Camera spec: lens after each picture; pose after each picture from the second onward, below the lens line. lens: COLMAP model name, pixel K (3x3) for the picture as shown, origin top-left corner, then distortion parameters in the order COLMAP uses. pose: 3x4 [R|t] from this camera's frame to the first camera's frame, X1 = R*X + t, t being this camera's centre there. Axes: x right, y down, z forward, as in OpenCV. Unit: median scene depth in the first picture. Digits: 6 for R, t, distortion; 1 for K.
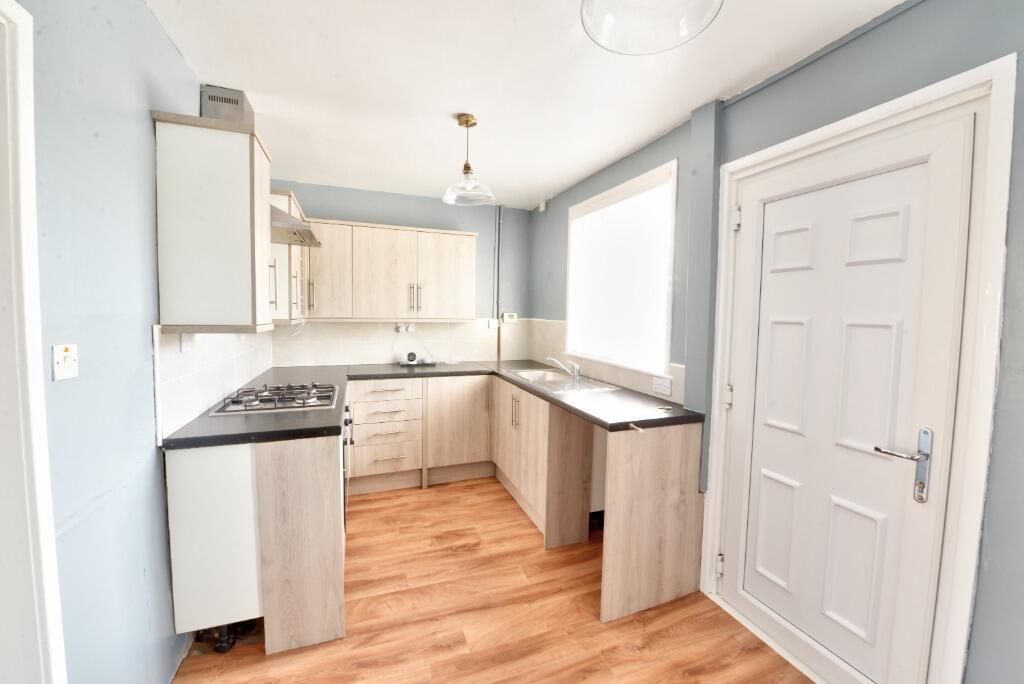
lens RADIAL K [[412.6, 0, 509.4], [0, 412.6, 338.7], [0, 0, 1]] dist [-0.011276, -0.000633]
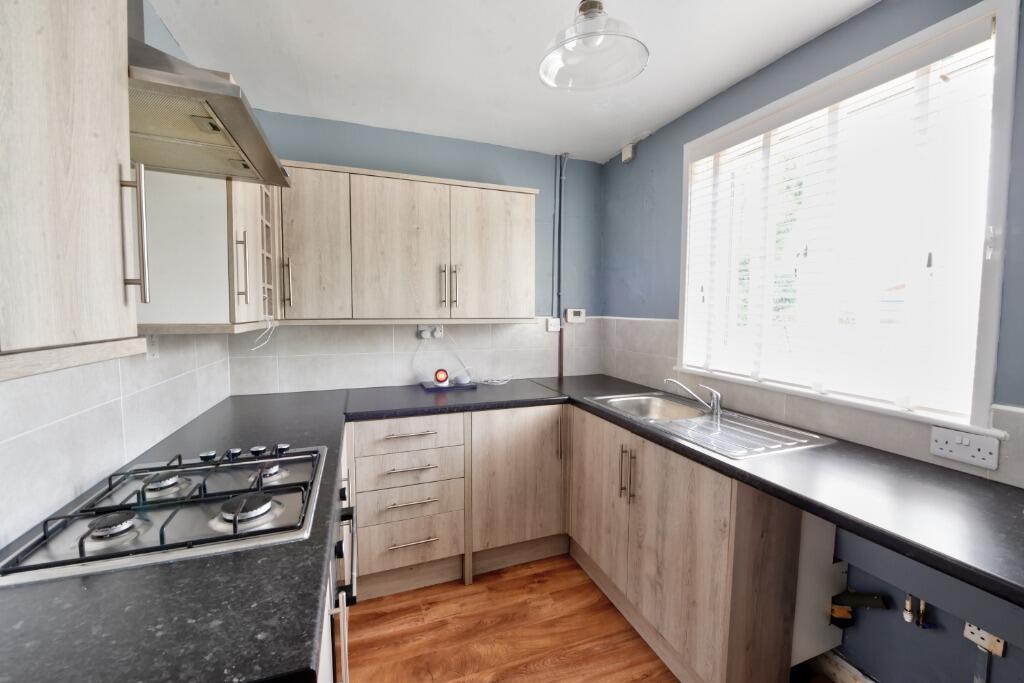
lens RADIAL K [[412.6, 0, 508.2], [0, 412.6, 337.9], [0, 0, 1]] dist [-0.011276, -0.000633]
pose [[0.999916, -0.011077, -0.006674, -0.136558], [0.011107, 0.999929, 0.004420, -0.020774], [0.006625, -0.004494, 0.999968, 0.367127]]
